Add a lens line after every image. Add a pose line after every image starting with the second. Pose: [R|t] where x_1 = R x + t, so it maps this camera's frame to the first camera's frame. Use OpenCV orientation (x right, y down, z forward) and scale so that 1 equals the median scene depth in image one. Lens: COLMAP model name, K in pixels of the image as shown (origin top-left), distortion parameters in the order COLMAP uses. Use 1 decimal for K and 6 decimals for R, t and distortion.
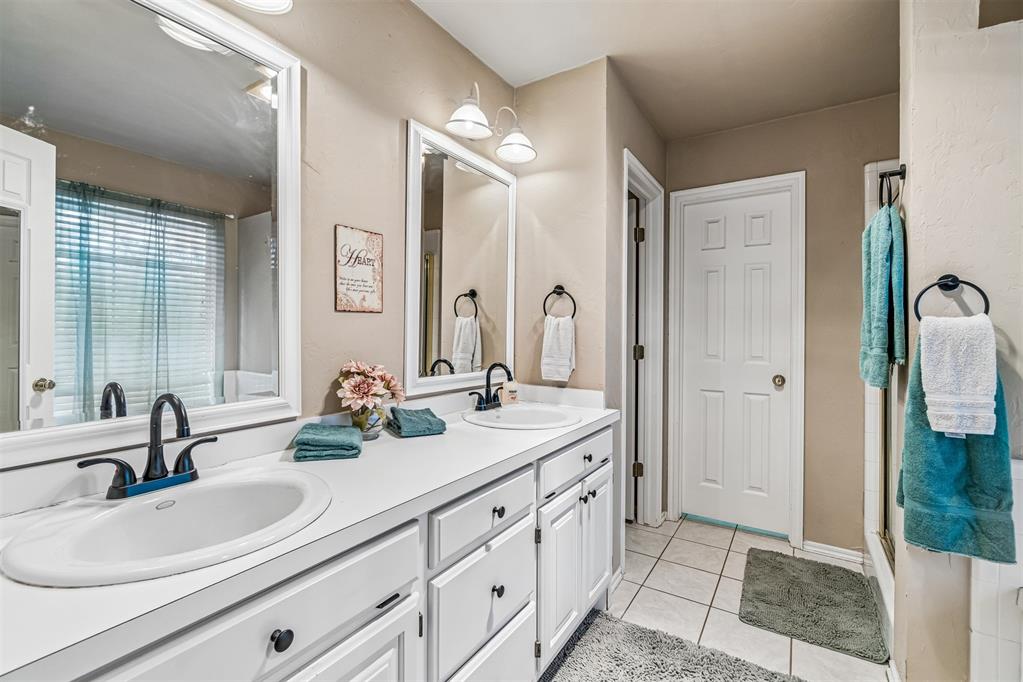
lens RADIAL K [[443.6, 0, 512.8], [0, 443.6, 335.5], [0, 0, 1]] dist [-0.001646, -0.000231]
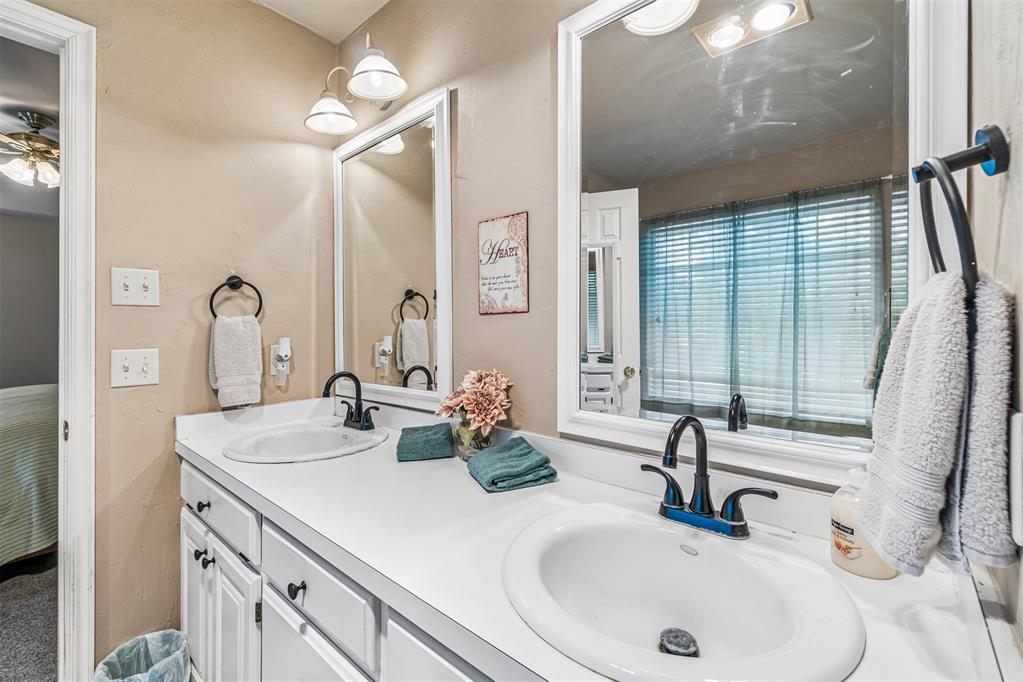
lens RADIAL K [[448.0, 0, 508.9], [0, 448.0, 322.0], [0, 0, 1]] dist [-0.000729, -0.000020]
pose [[-0.154909, -0.013816, -0.987832, 0.495864], [-0.003516, 0.999904, -0.013434, -0.024713], [0.987923, 0.001392, -0.154942, 1.128793]]
